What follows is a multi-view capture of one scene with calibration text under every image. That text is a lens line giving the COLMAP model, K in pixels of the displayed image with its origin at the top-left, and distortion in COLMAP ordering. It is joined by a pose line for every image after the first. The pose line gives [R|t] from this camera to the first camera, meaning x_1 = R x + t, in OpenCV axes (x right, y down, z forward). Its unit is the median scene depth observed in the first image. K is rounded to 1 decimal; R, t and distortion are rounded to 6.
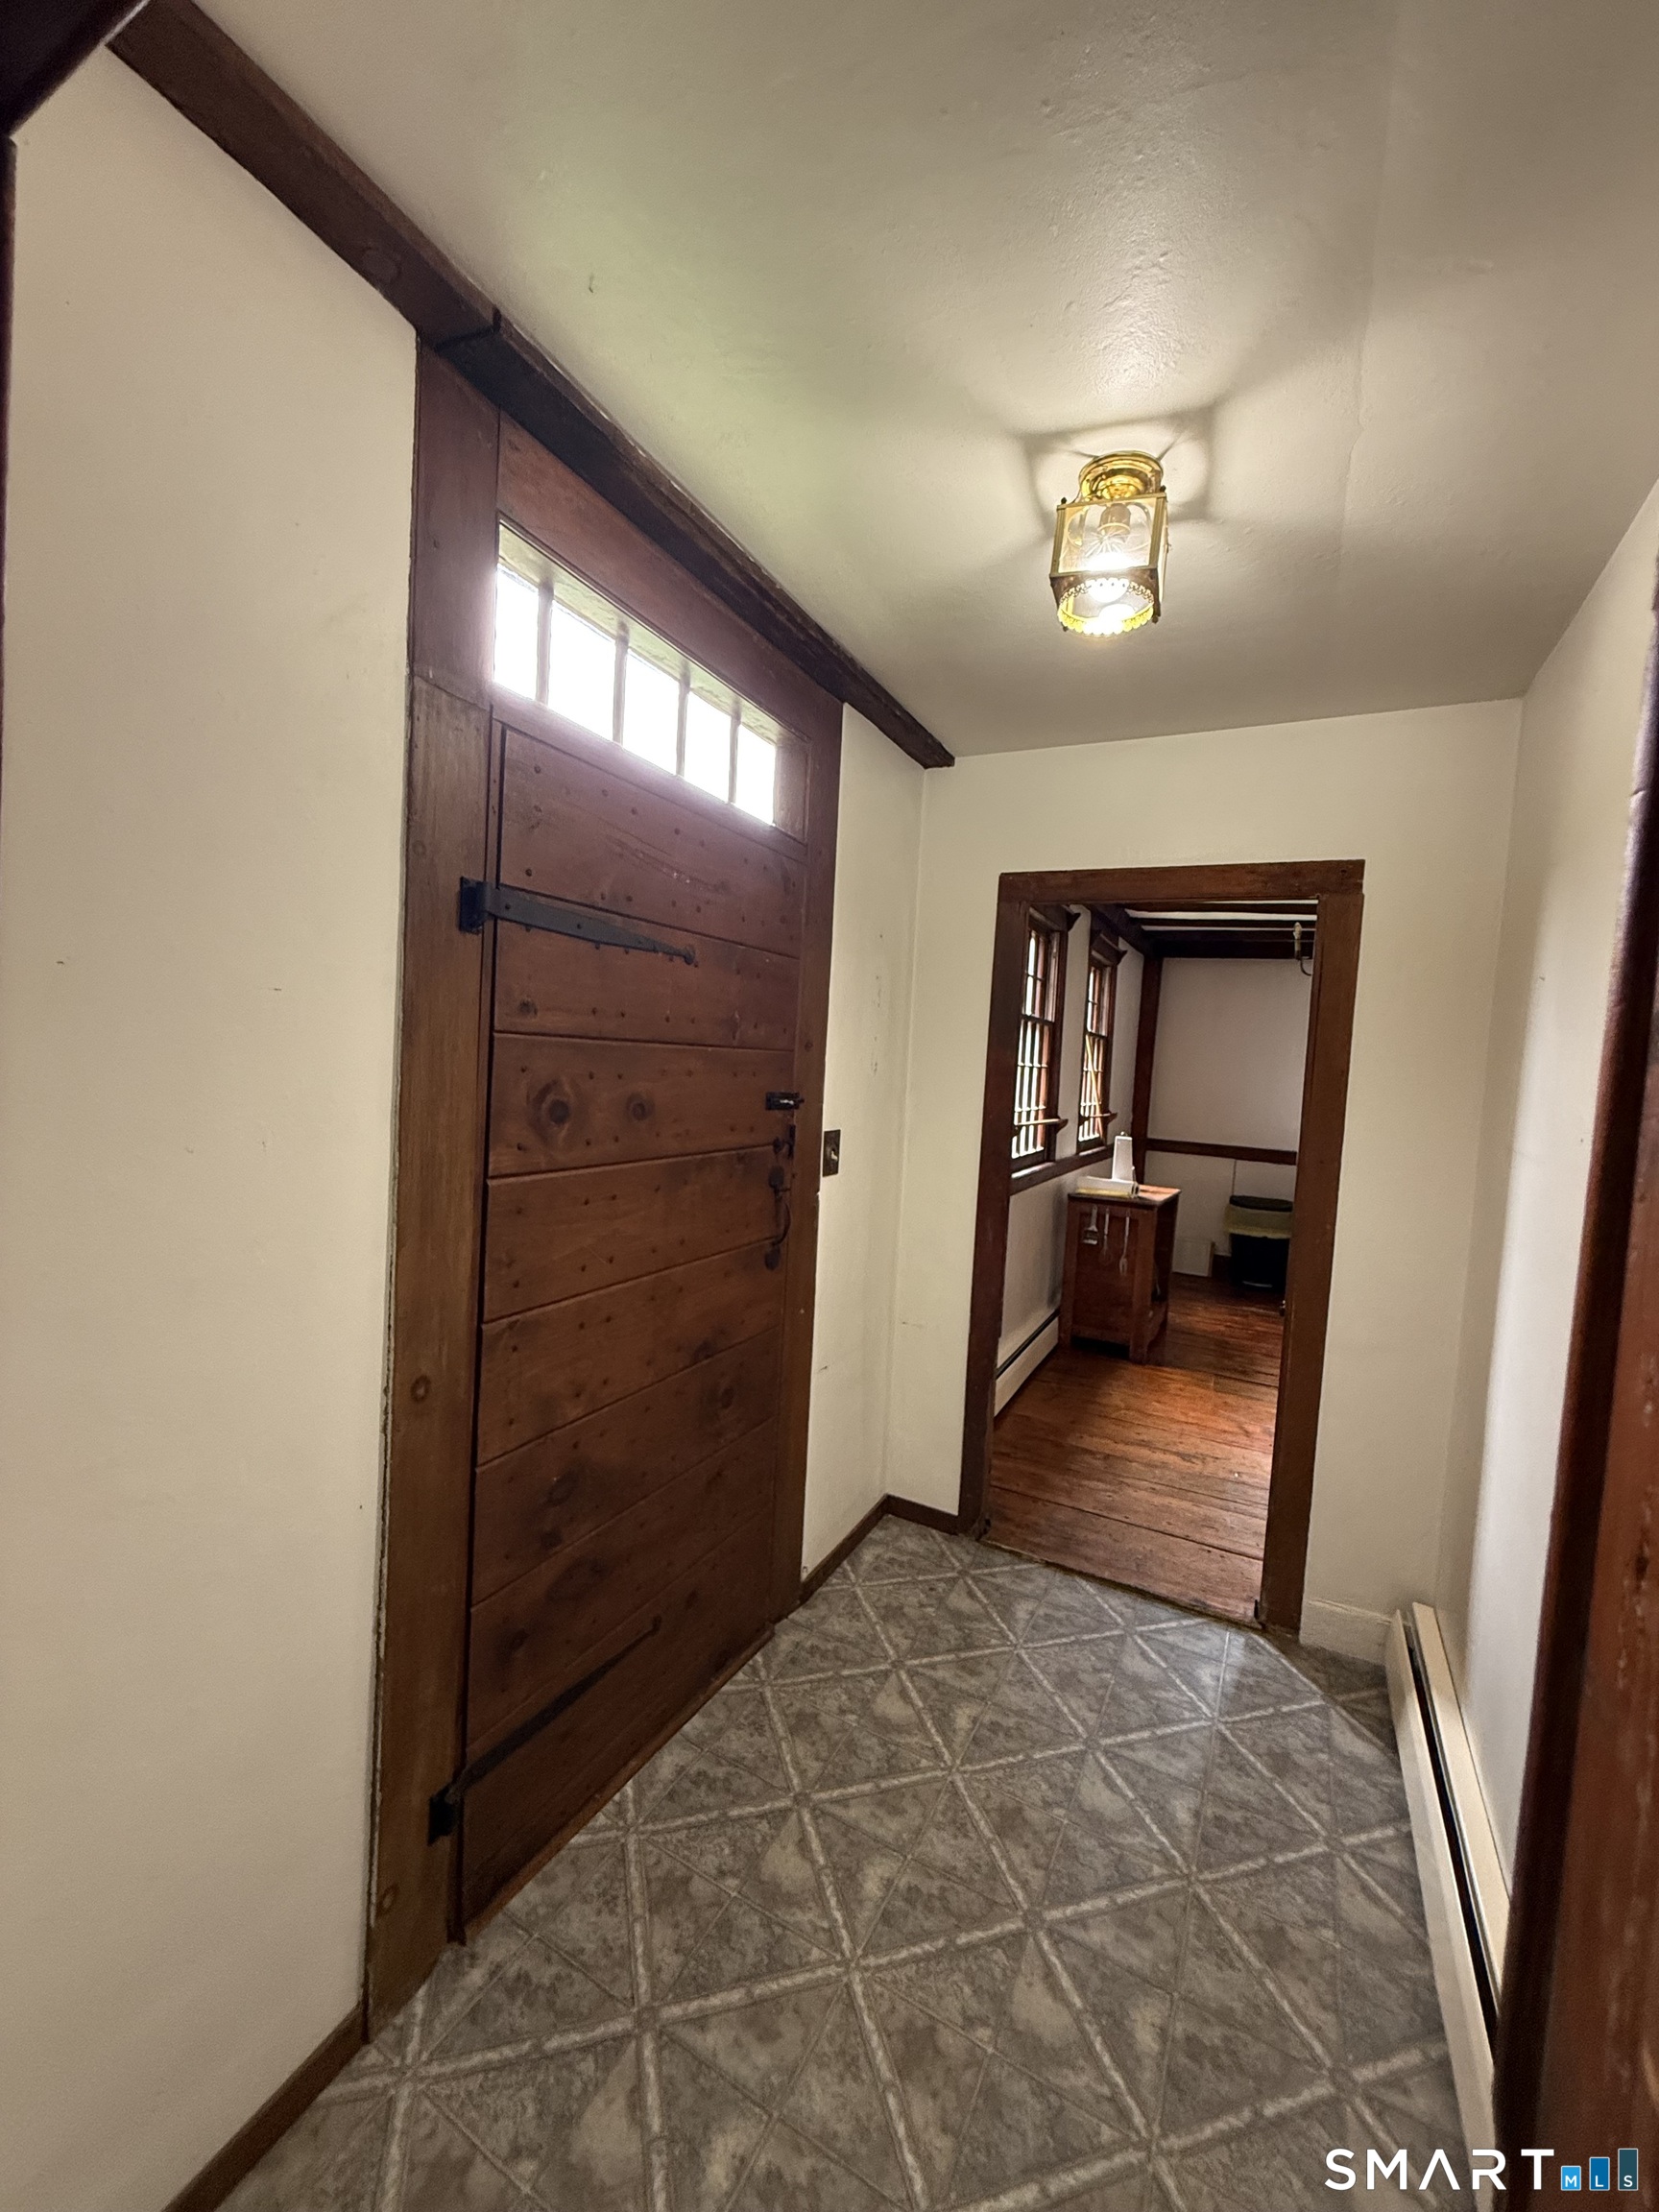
lens RADIAL K [[882.2, 0, 830.2], [0, 882.2, 1095.3], [0, 0, 1]] dist [-0.002984, -0.000101]
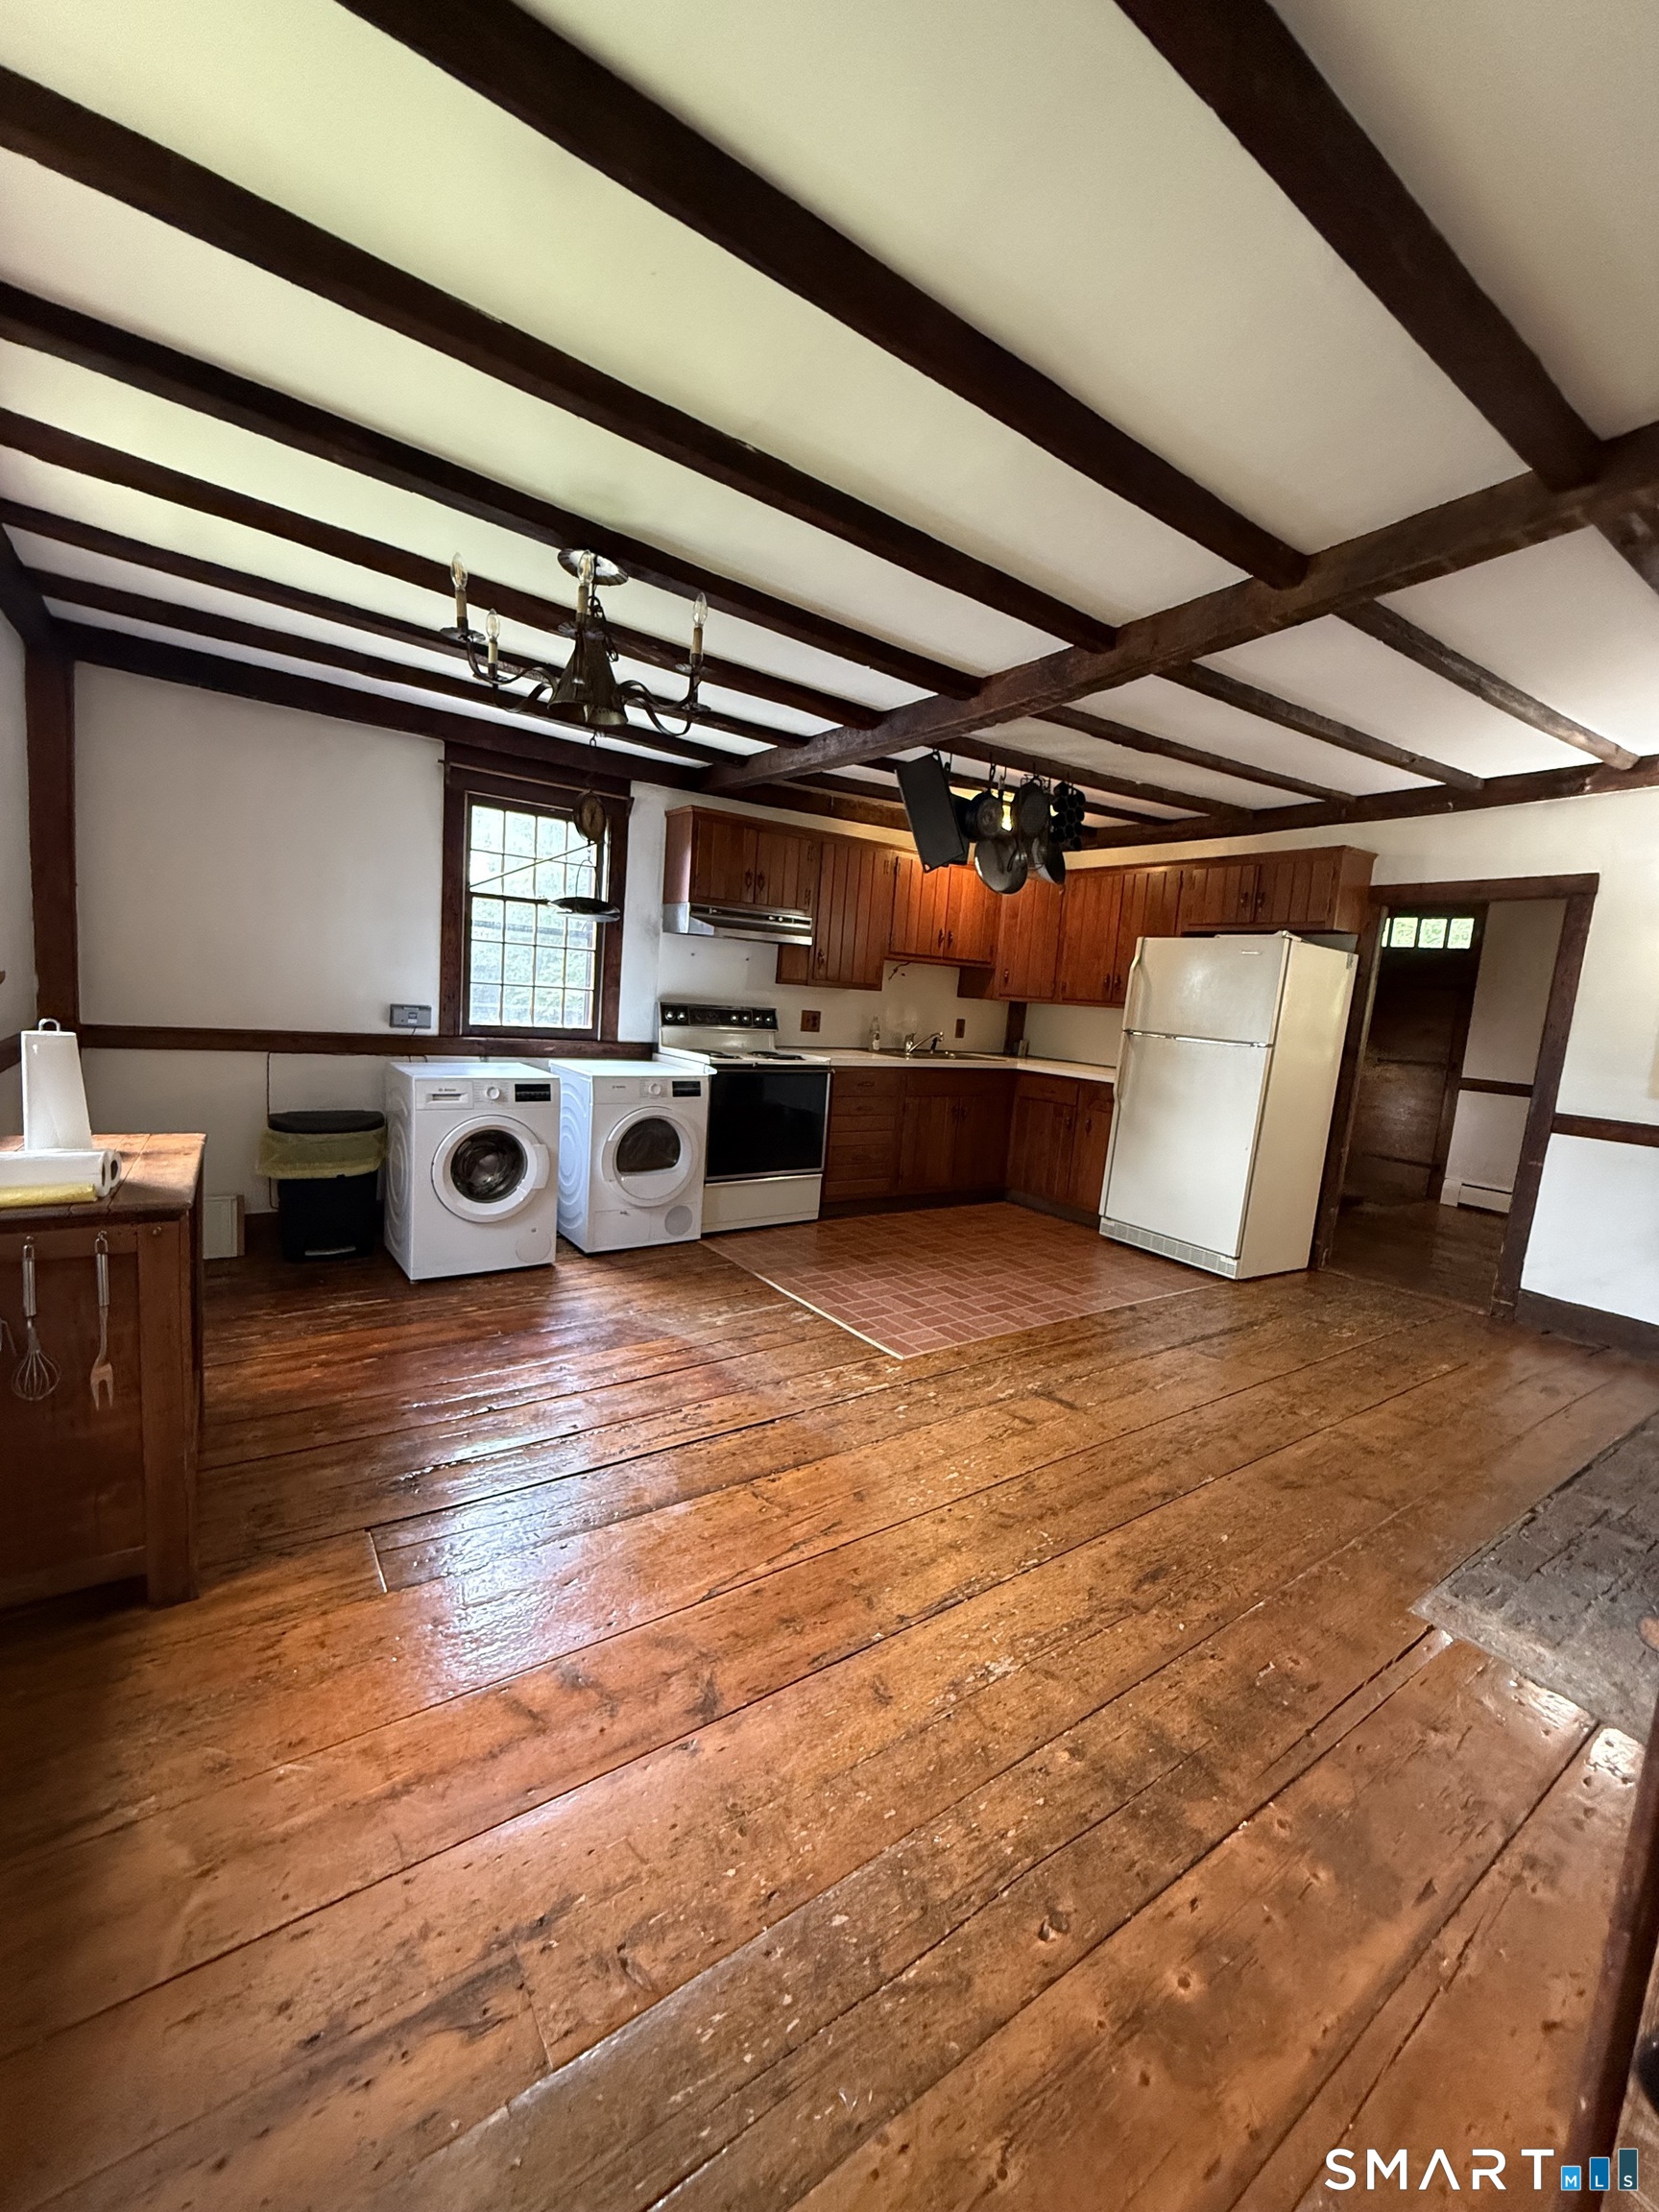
lens RADIAL K [[882.2, 0, 830.2], [0, 882.2, 1095.3], [0, 0, 1]] dist [-0.002984, -0.000101]
pose [[0.471728, -0.129002, 0.872257, 0.171445], [0.000804, 0.989302, 0.145877, 0.021492], [-0.881744, -0.068113, 0.466785, 0.571210]]
